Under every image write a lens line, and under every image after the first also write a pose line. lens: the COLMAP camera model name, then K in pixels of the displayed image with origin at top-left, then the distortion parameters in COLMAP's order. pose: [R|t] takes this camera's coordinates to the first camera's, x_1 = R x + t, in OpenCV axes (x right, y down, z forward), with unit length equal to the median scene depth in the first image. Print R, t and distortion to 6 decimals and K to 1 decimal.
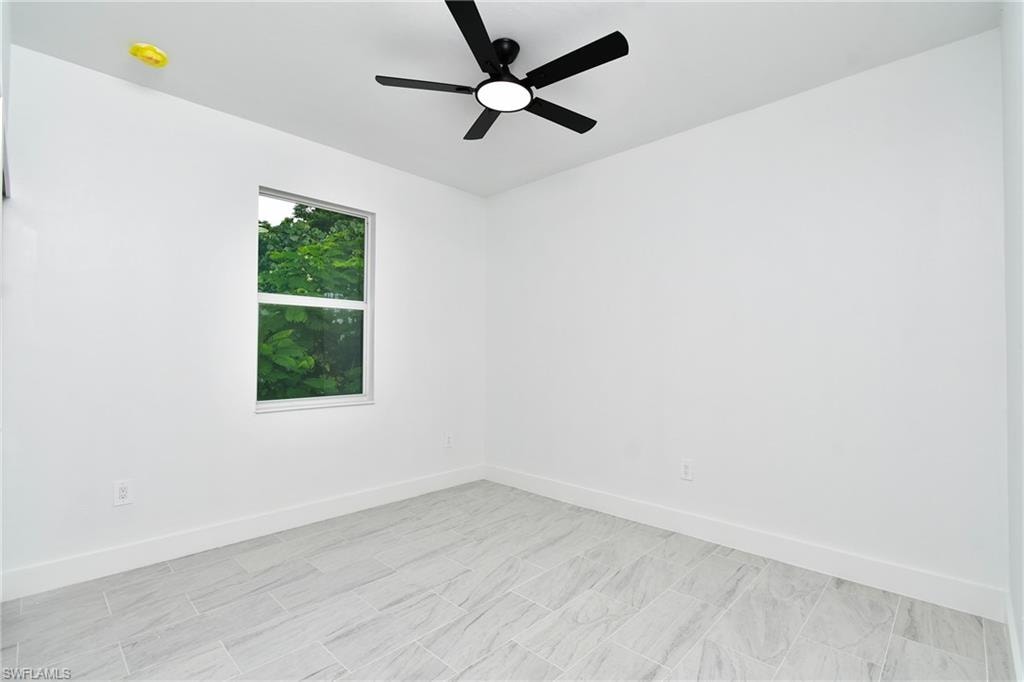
lens RADIAL K [[457.2, 0, 512.0], [0, 457.2, 341.0], [0, 0, 1]] dist [0.000896, -0.000170]
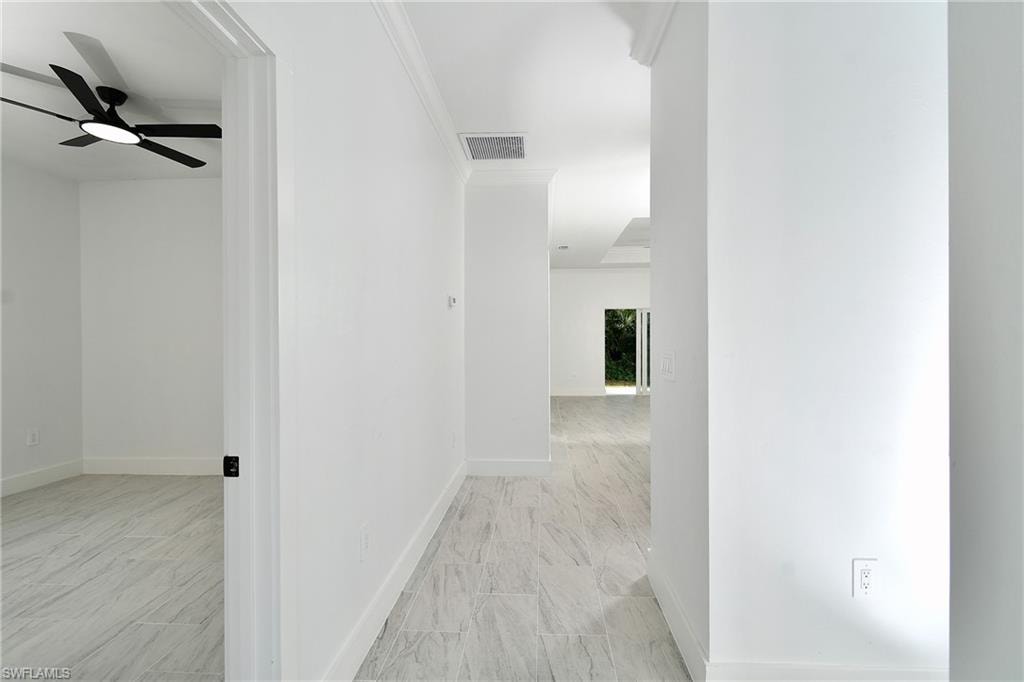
lens RADIAL K [[457.2, 0, 512.0], [0, 457.2, 341.0], [0, 0, 1]] dist [0.000896, -0.000170]
pose [[0.751804, -0.015094, 0.659214, -0.025877], [-0.003415, 0.999635, 0.026784, -0.020986], [-0.659378, -0.022388, 0.751478, -0.610056]]
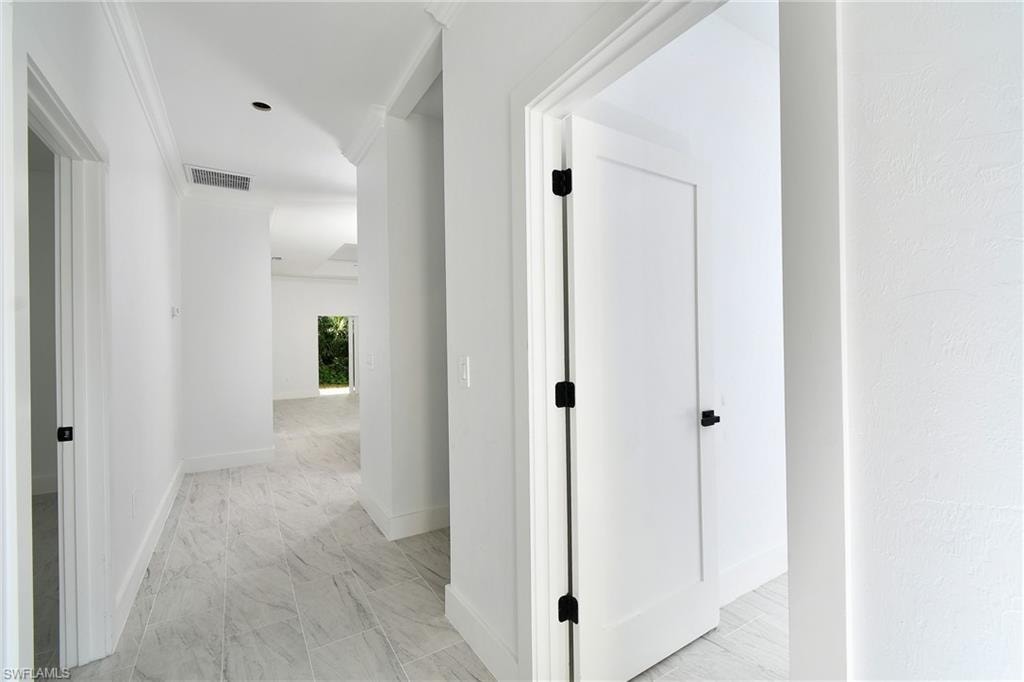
lens RADIAL K [[444.3, 0, 518.4], [0, 444.3, 341.0], [0, 0, 1]] dist [0.009528, -0.000329]
pose [[0.218839, -0.014226, 0.975657, -1.529769], [-0.004072, 0.999872, 0.015493, -0.060675], [-0.975752, -0.007363, 0.218753, -1.597056]]
